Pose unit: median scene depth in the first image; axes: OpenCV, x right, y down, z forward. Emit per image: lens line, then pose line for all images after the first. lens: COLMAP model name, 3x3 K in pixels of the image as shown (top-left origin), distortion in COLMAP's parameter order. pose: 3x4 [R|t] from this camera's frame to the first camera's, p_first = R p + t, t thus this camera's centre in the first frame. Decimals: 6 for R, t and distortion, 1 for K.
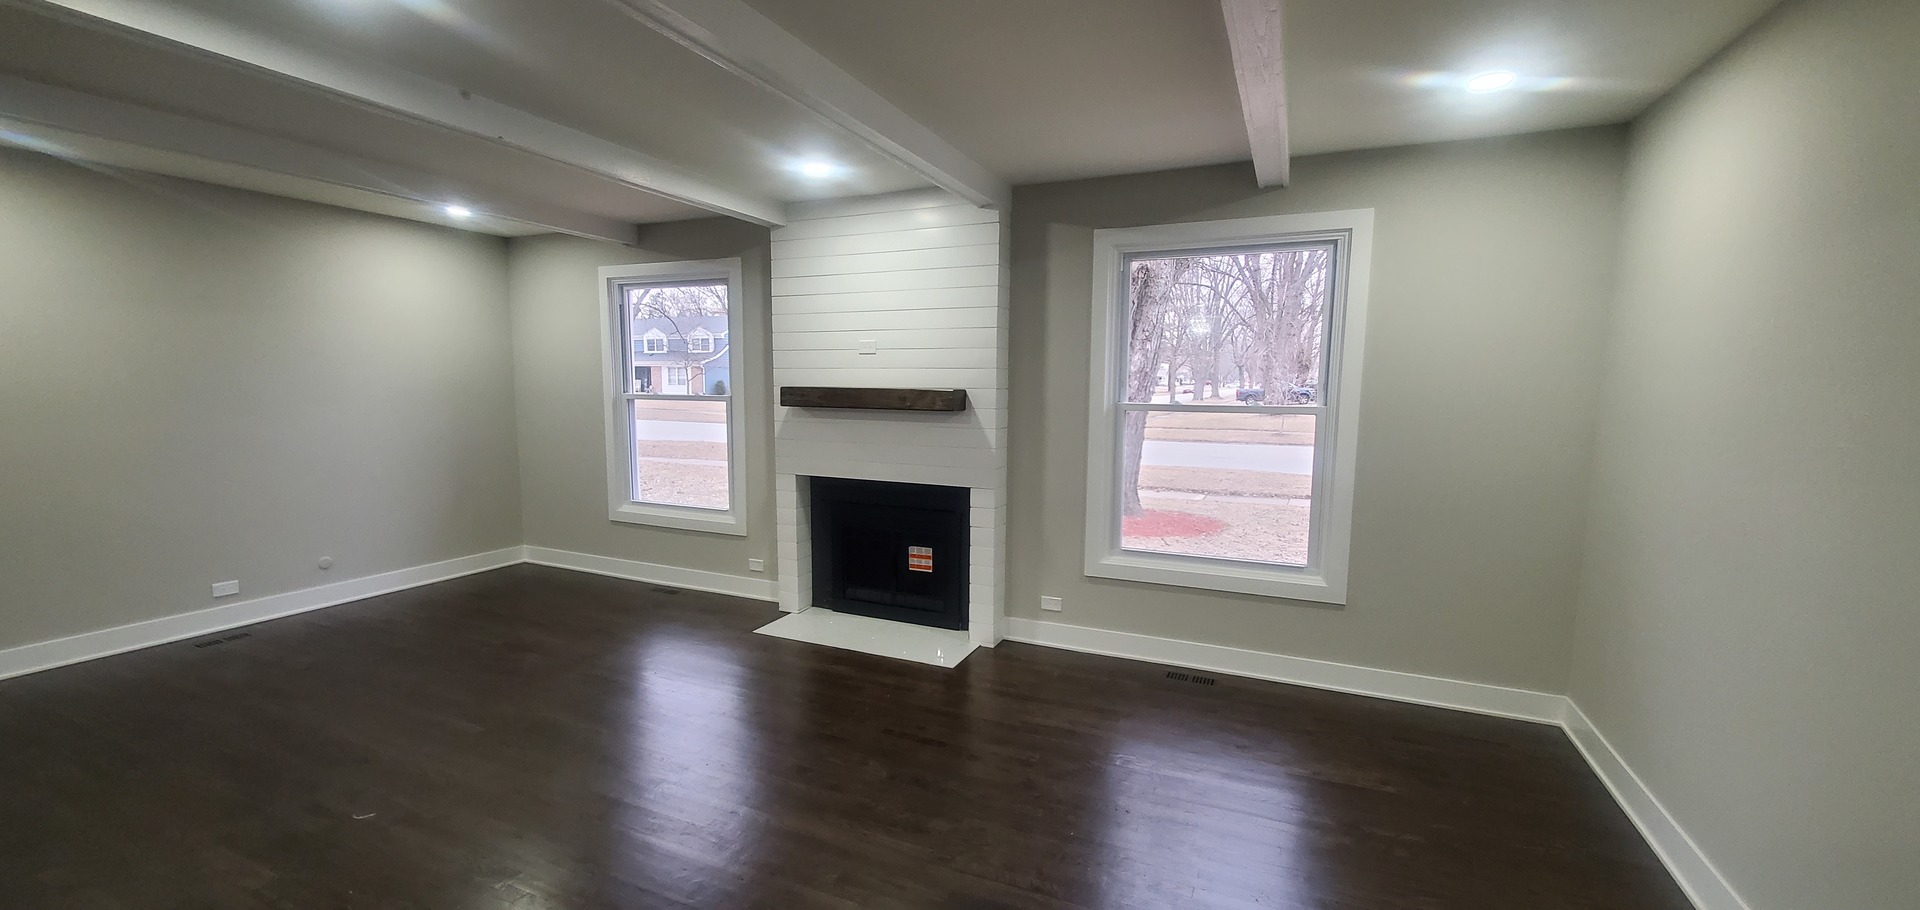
lens RADIAL K [[766.9, 0, 924.0], [0, 766.9, 456.8], [0, 0, 1]] dist [0.023752, -0.000101]
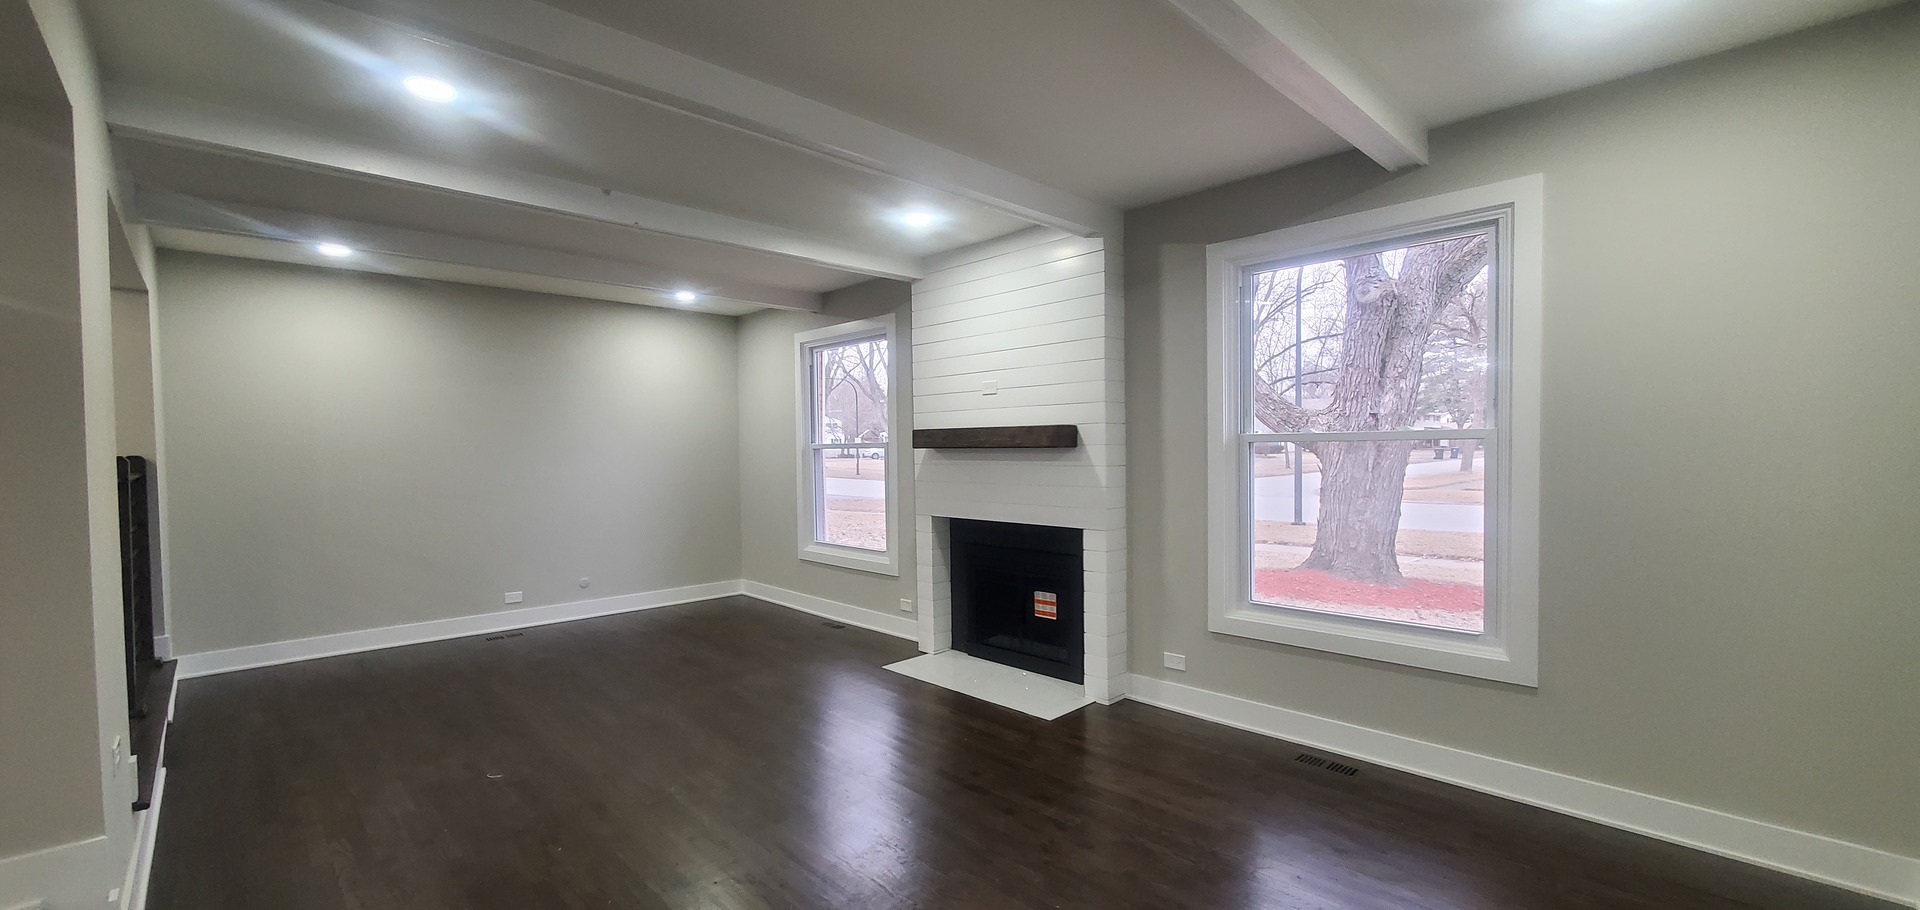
lens RADIAL K [[766.9, 0, 966.9], [0, 766.9, 460.4], [0, 0, 1]] dist [0.023752, -0.000101]
pose [[0.931413, -0.014878, -0.363661, 0.267193], [-0.018236, 0.996002, -0.087454, 0.041174], [0.363508, 0.088088, 0.927417, 0.066752]]
